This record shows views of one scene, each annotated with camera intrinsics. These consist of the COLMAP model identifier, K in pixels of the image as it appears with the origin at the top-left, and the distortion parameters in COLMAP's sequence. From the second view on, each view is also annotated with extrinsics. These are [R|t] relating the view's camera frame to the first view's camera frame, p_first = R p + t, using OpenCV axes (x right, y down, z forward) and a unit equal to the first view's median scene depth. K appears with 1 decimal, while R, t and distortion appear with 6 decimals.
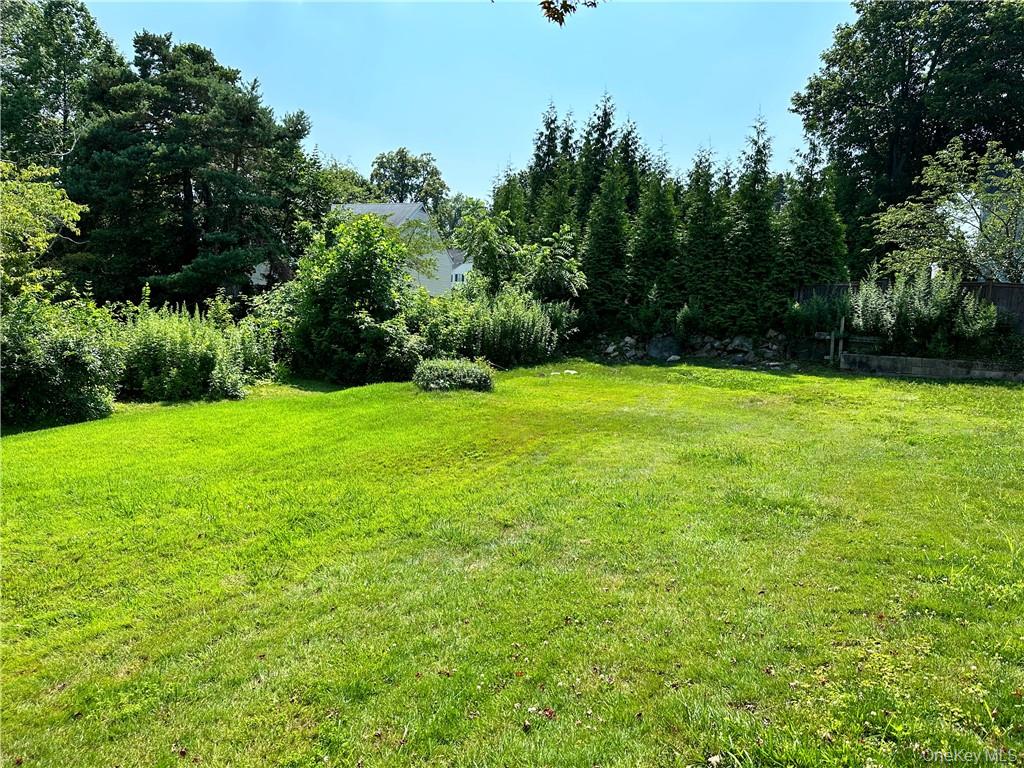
lens RADIAL K [[716.0, 0, 509.8], [0, 716.0, 385.6], [0, 0, 1]] dist [0.001931, -0.008180]
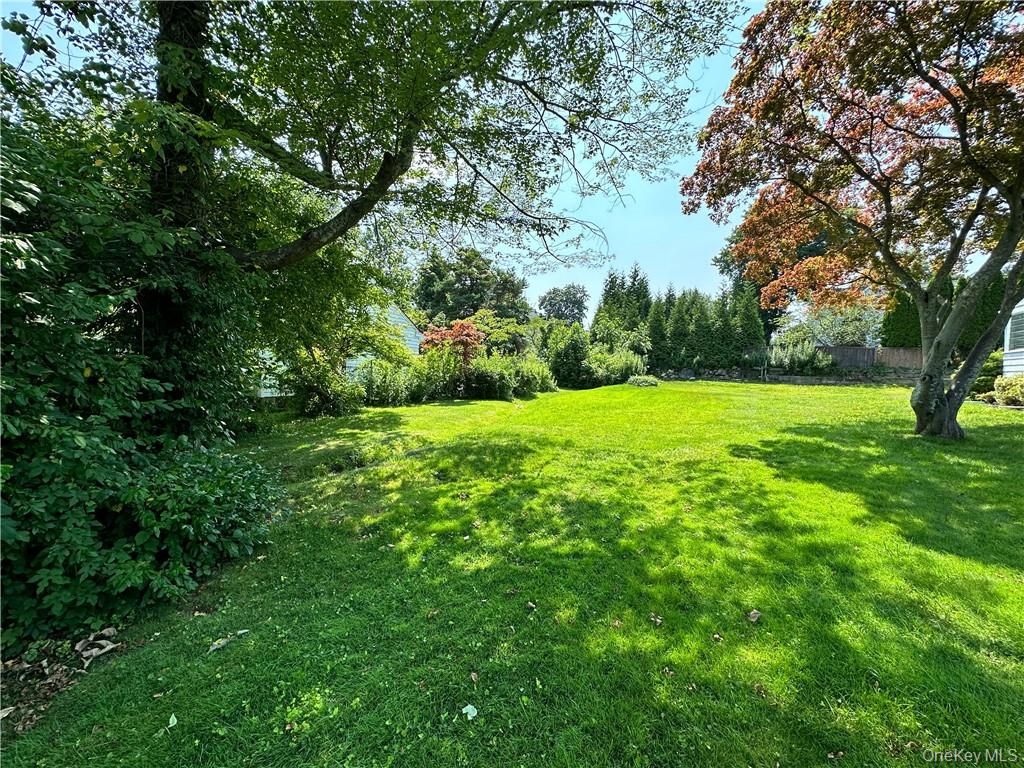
lens RADIAL K [[417.4, 0, 507.5], [0, 417.4, 375.9], [0, 0, 1]] dist [0.000995, 0.000006]
pose [[0.999926, -0.008055, -0.009066, -0.381014], [0.007458, 0.997919, -0.064049, 0.039746], [0.009563, 0.063977, 0.997906, -0.409828]]
